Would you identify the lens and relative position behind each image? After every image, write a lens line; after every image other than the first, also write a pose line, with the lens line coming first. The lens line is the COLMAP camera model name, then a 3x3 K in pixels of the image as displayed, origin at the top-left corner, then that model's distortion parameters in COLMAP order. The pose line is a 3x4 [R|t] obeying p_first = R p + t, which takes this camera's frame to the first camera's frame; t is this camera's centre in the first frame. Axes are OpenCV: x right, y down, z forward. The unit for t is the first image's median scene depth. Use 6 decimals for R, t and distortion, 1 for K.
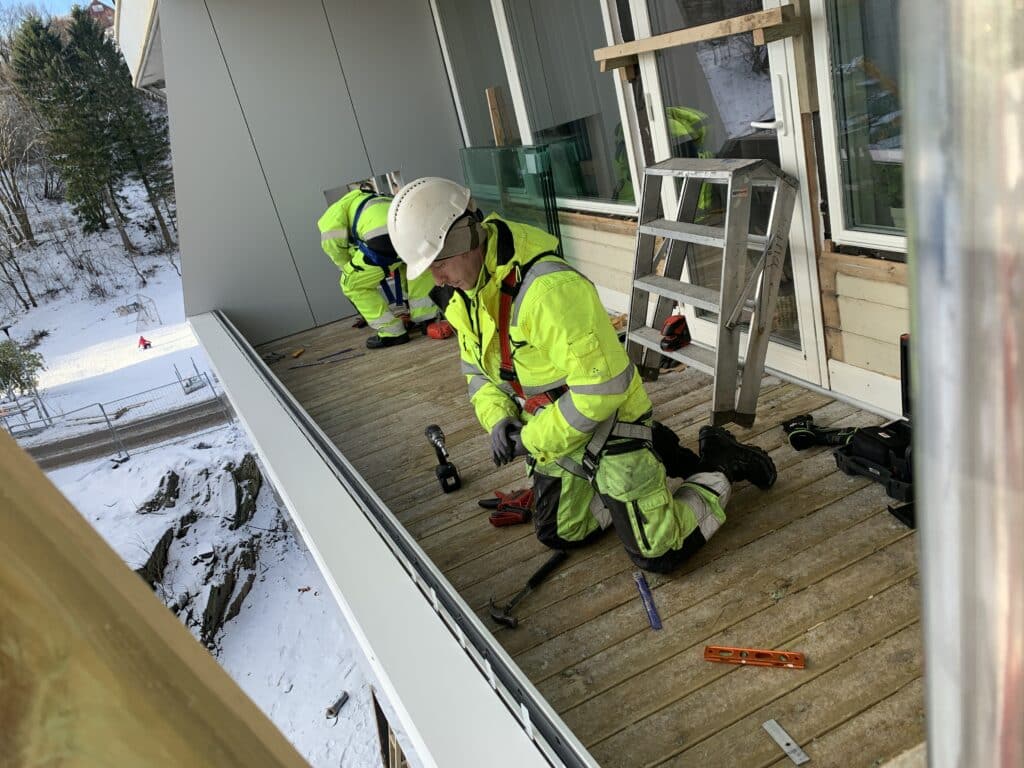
lens RADIAL K [[789.4, 0, 512.1], [0, 789.4, 383.1], [0, 0, 1]] dist [0.008254, 0.007227]
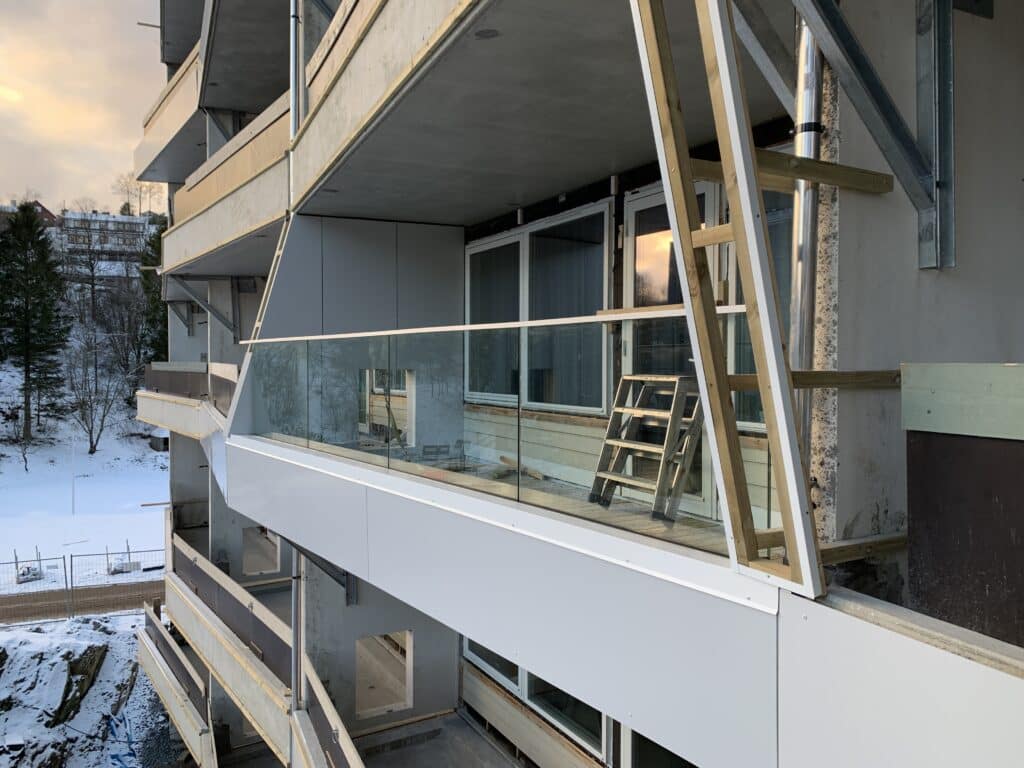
lens RADIAL K [[789.4, 0, 512.3], [0, 789.4, 381.7], [0, 0, 1]] dist [0.008254, 0.007227]
pose [[0.965876, 0.228795, 0.121392, -0.039028], [-0.171855, 0.916781, -0.360525, 0.057855], [-0.193776, 0.327361, 0.924817, -0.075271]]
